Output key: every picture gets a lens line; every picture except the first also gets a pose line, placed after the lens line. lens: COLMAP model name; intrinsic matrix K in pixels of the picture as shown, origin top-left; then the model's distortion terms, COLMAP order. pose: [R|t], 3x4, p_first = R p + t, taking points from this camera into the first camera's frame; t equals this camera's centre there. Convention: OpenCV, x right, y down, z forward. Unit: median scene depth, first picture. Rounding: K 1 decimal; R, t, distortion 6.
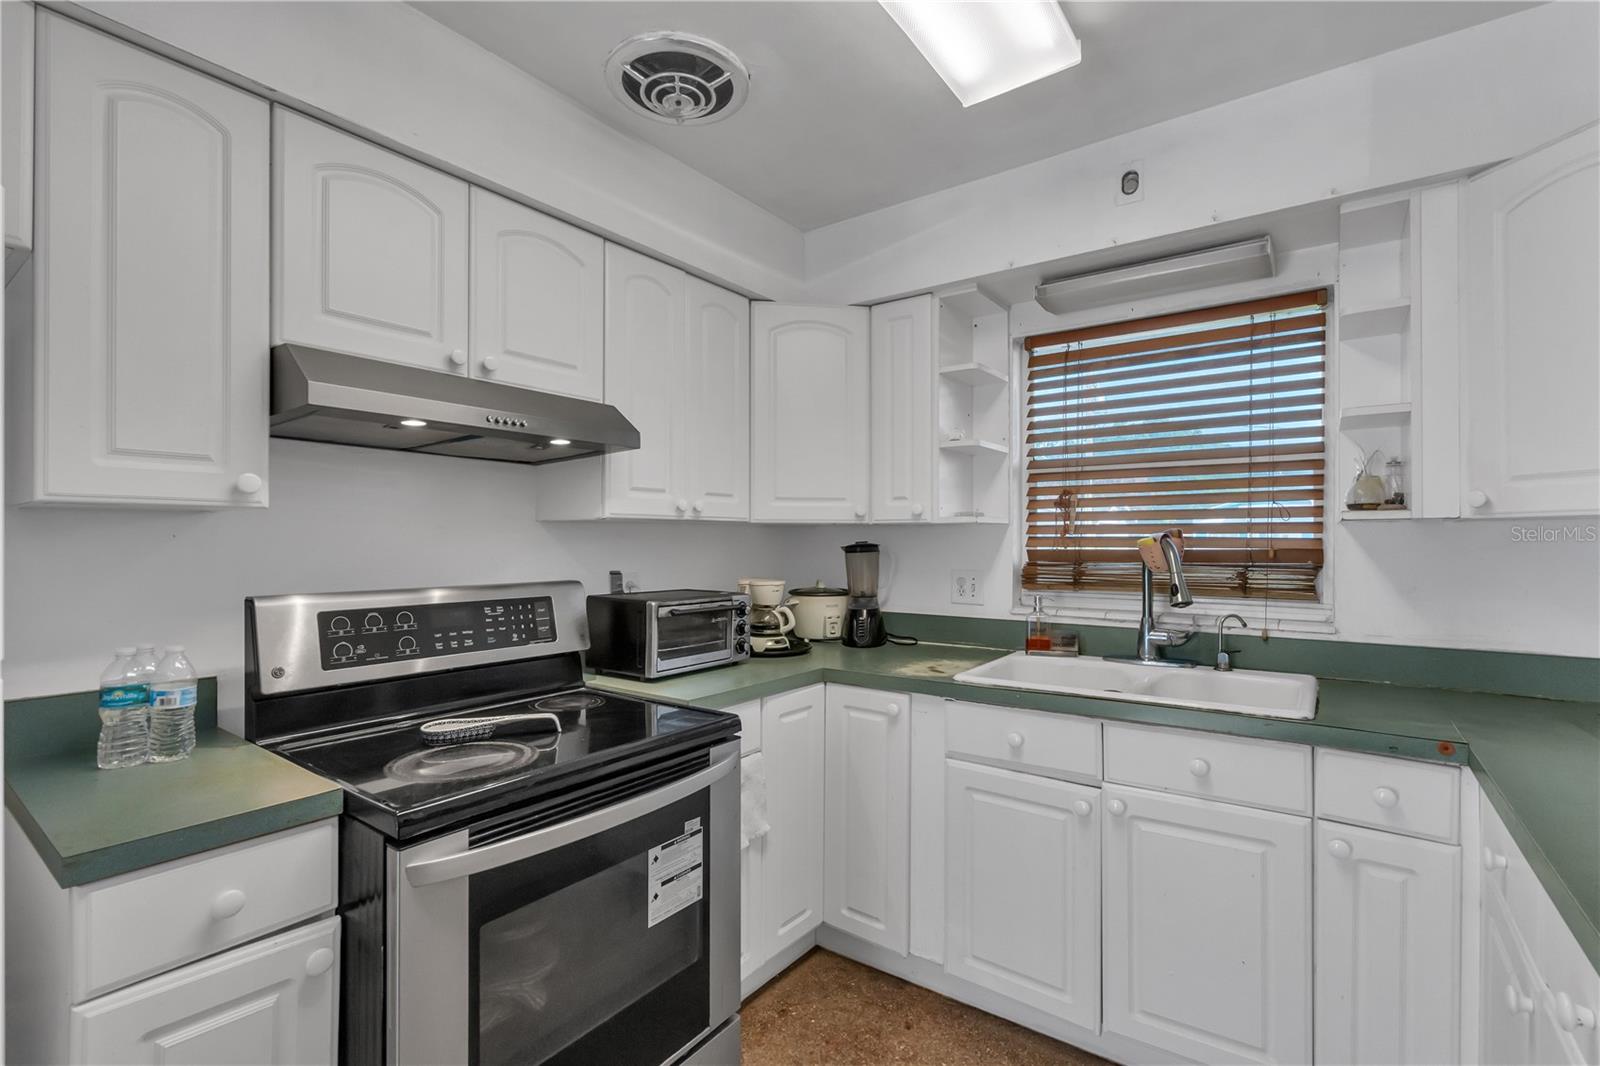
lens RADIAL K [[722.1, 0, 803.9], [0, 722.1, 537.9], [0, 0, 1]] dist [-0.002470, 0.000496]
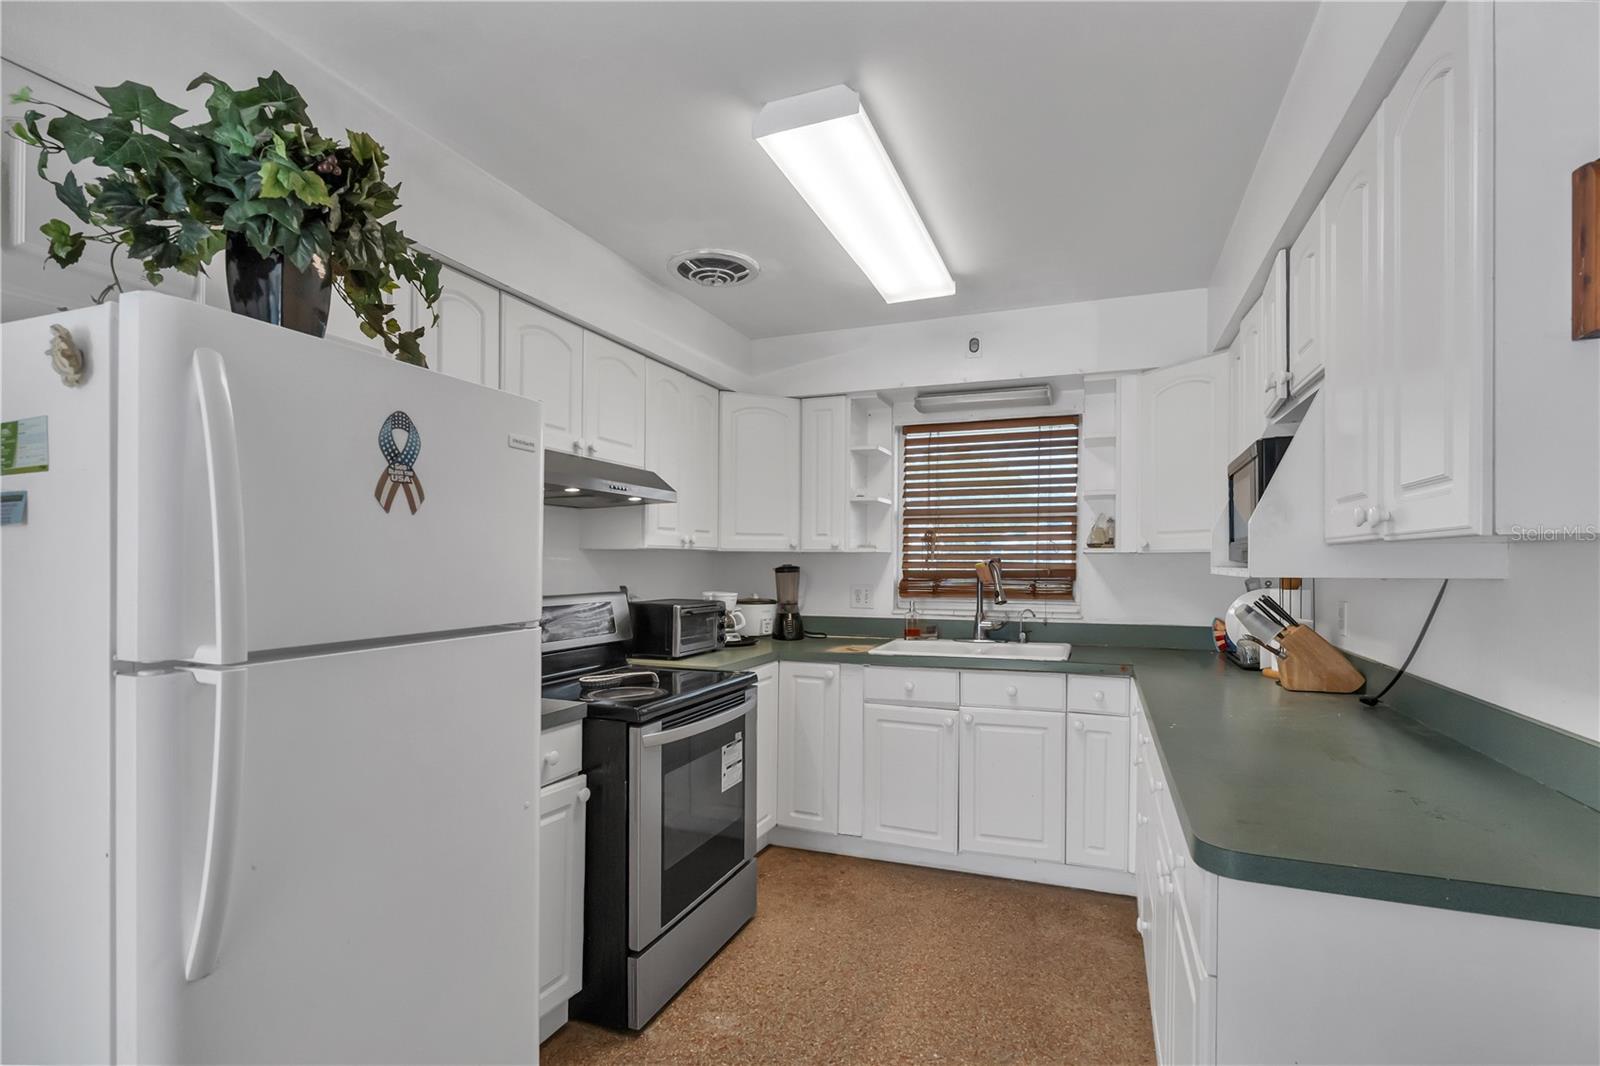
lens RADIAL K [[746.9, 0, 817.8], [0, 746.9, 563.2], [0, 0, 1]] dist [-0.002781, 0.001043]
pose [[0.964249, 0.002692, 0.264983, -0.319271], [-0.003864, 0.999985, 0.003904, -0.004265], [-0.264968, -0.004788, 0.964245, -0.515035]]
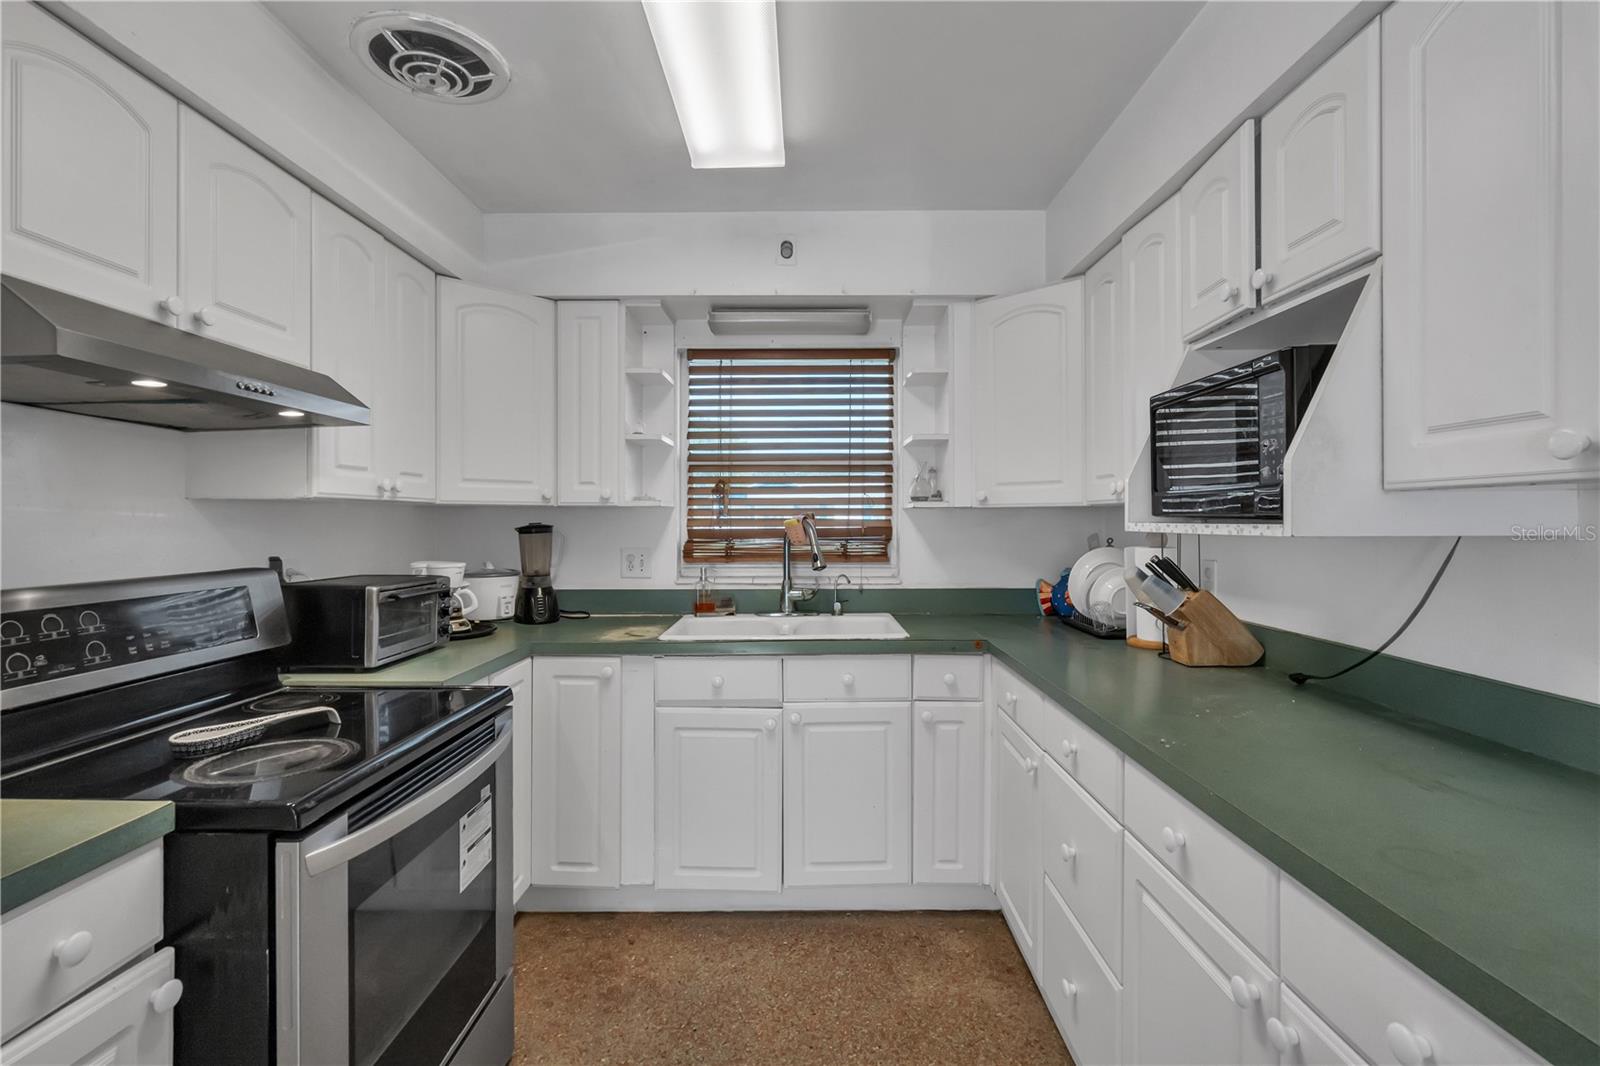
lens RADIAL K [[731.5, 0, 796.7], [0, 731.5, 523.8], [0, 0, 1]] dist [-0.004807, 0.001104]
pose [[0.813775, -0.003385, 0.581170, -0.296145], [-0.000461, 0.999979, 0.006470, -0.000585], [-0.581180, -0.005532, 0.813757, -0.094648]]
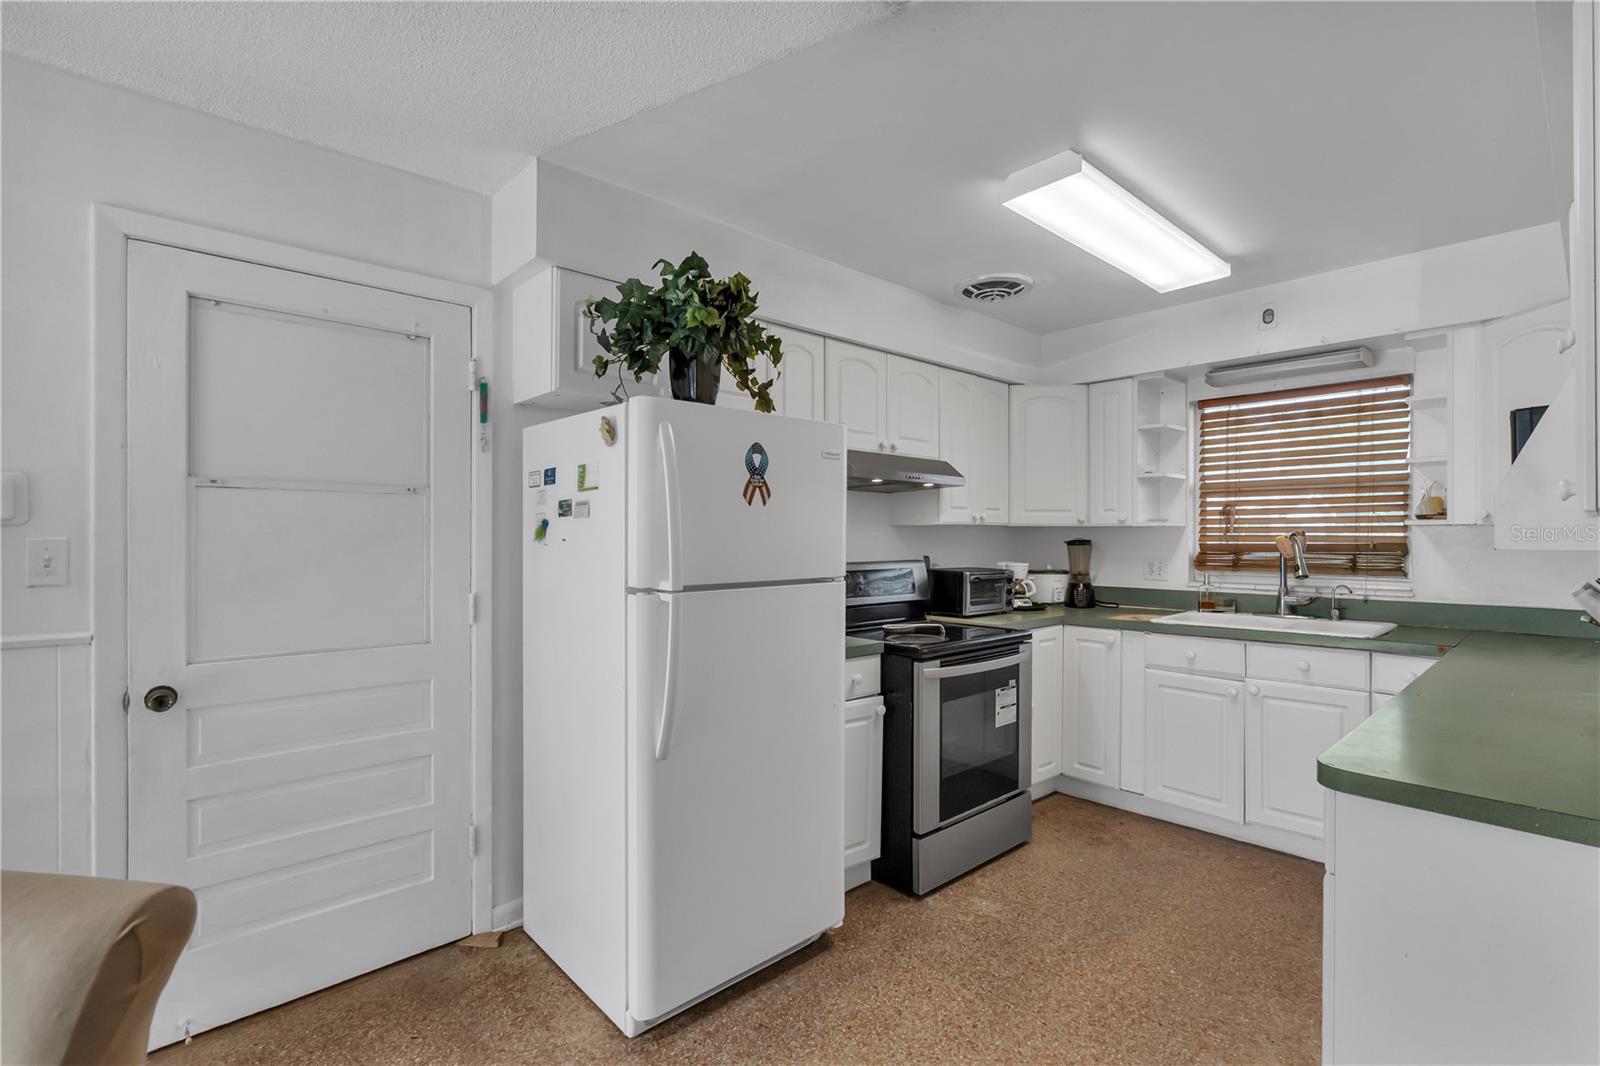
lens RADIAL K [[737.6, 0, 807.0], [0, 737.6, 534.2], [0, 0, 1]] dist [0.002027, 0.000774]
pose [[0.981161, 0.000389, -0.193192, -0.231302], [-0.000329, 1.000000, 0.000345, -0.003993], [0.193192, -0.000275, 0.981161, -0.787870]]
